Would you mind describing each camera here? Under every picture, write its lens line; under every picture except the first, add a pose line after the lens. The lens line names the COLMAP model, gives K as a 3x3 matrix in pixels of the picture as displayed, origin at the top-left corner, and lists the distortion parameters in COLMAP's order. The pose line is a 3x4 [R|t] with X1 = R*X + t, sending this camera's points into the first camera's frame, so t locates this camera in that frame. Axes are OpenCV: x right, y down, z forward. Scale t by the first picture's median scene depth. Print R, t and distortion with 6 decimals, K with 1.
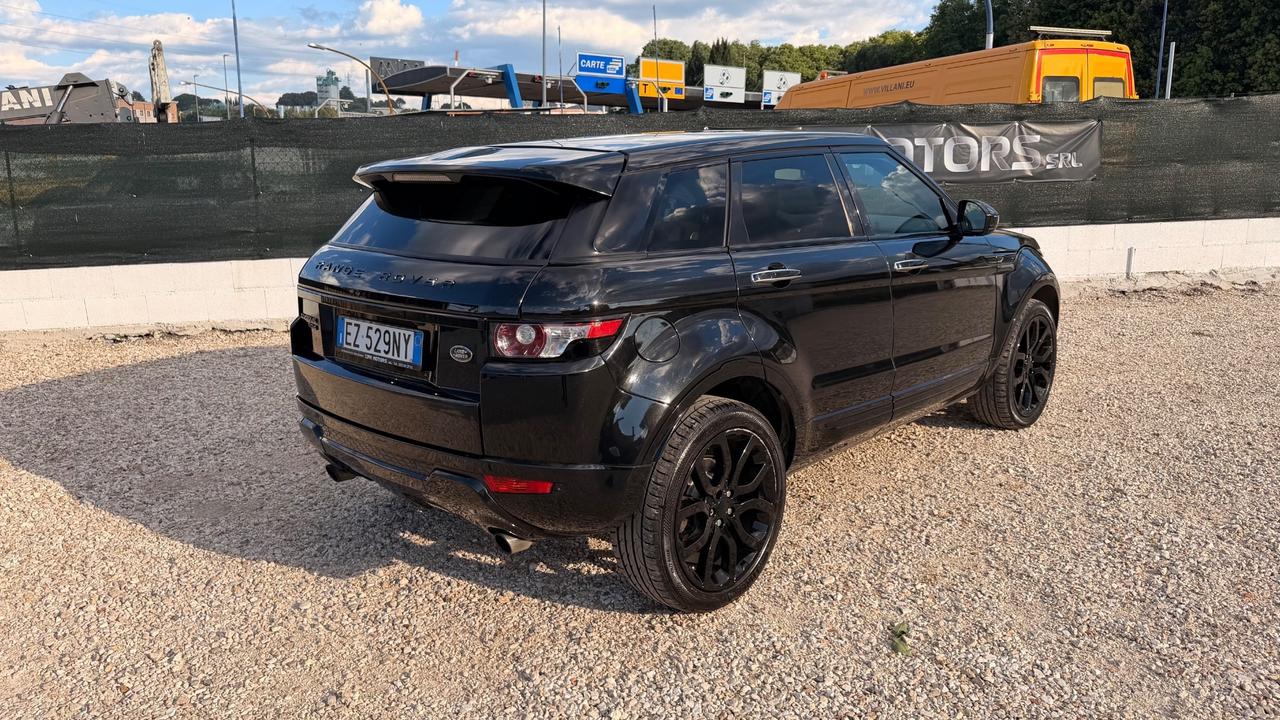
lens RADIAL K [[909.5, 0, 615.9], [0, 909.5, 416.9], [0, 0, 1]] dist [0.042340, -0.076962]
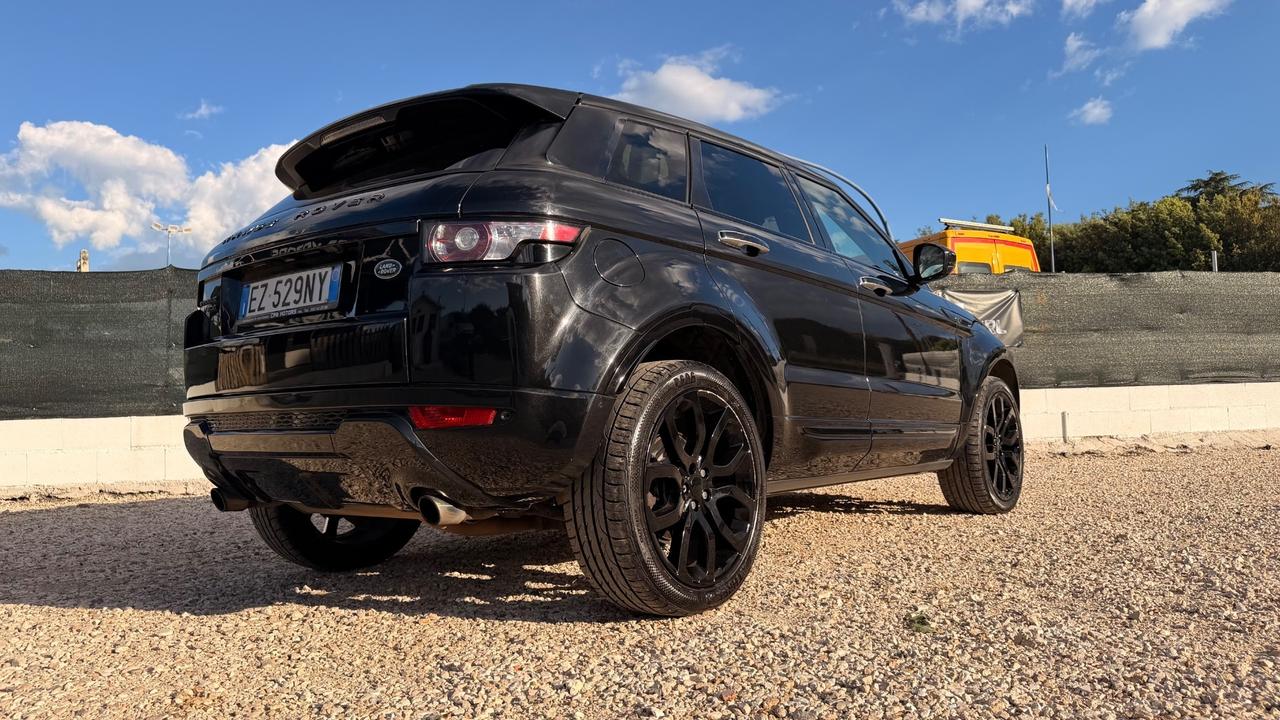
lens RADIAL K [[944.9, 0, 640.0], [0, 944.9, 360.0], [0, 0, 1]] dist [0.031381, -0.089340]
pose [[0.995374, 0.001802, 0.096060, -0.018141], [0.025562, 0.958822, -0.282857, 0.229474], [-0.092614, 0.284004, 0.954340, 0.140430]]
